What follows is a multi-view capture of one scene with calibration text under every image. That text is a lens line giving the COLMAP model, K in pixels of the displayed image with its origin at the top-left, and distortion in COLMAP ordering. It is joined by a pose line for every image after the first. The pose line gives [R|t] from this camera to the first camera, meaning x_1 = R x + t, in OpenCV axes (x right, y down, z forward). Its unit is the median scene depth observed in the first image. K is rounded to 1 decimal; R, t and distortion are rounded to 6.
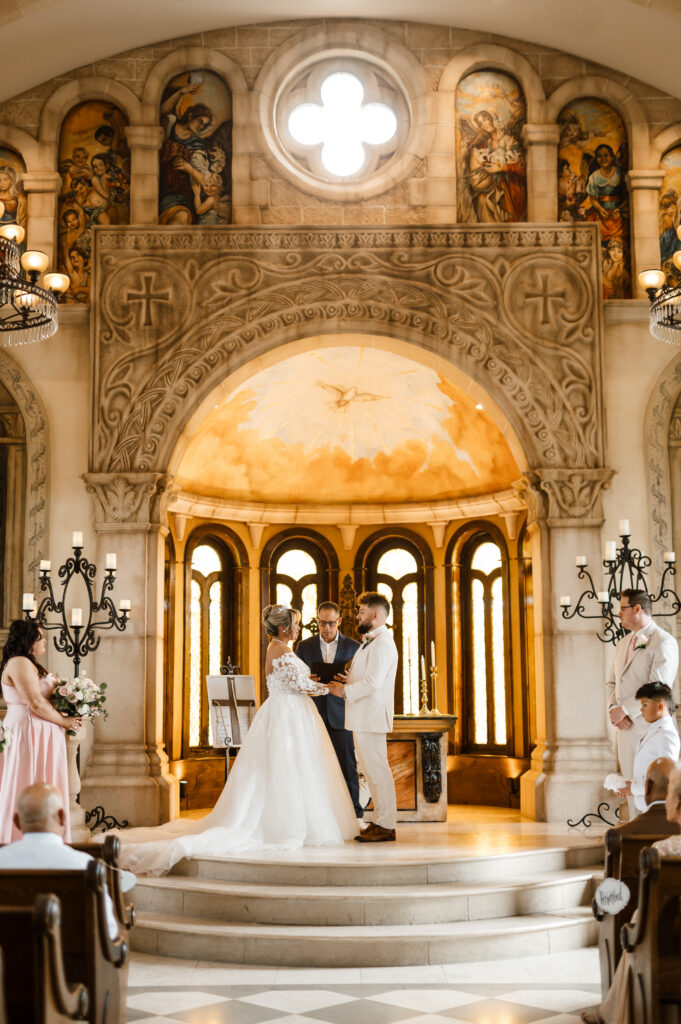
lens RADIAL K [[1425.3, 0, 343.0], [0, 1425.3, 514.3], [0, 0, 1]] dist [0.002512, 0.000000]
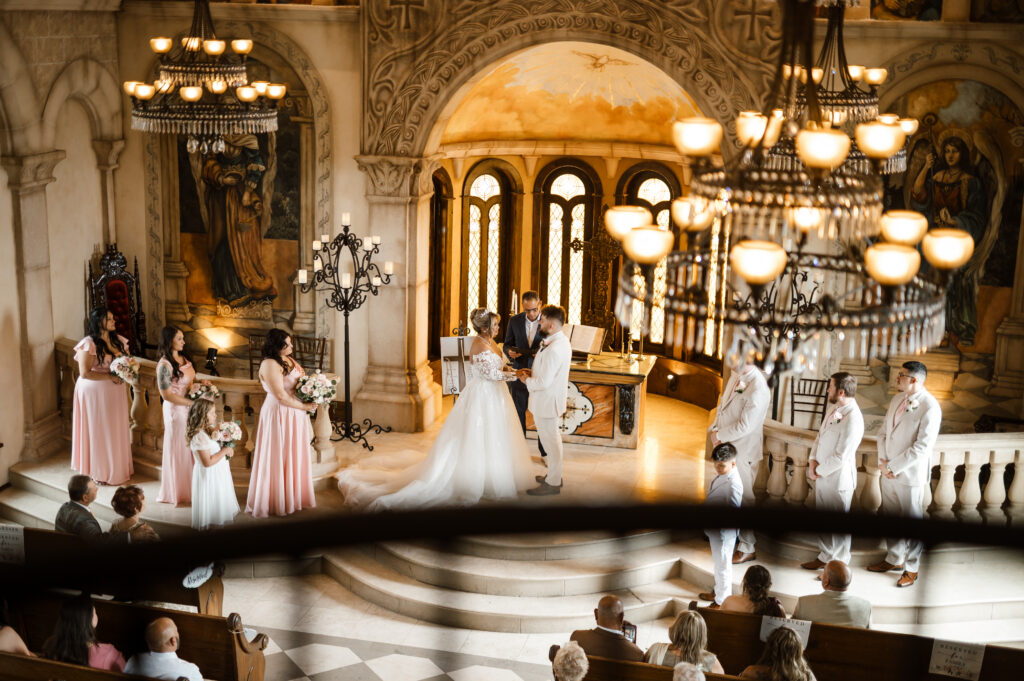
lens RADIAL K [[1425.3, 0, 506.9], [0, 1425.3, 344.5], [0, 0, 1]] dist [0.002512, 0.000000]
pose [[0.969505, 0.089087, -0.228305, 0.232266], [-0.001361, 0.933531, 0.358494, -0.309839], [0.245067, -0.347251, 0.905184, -0.127382]]
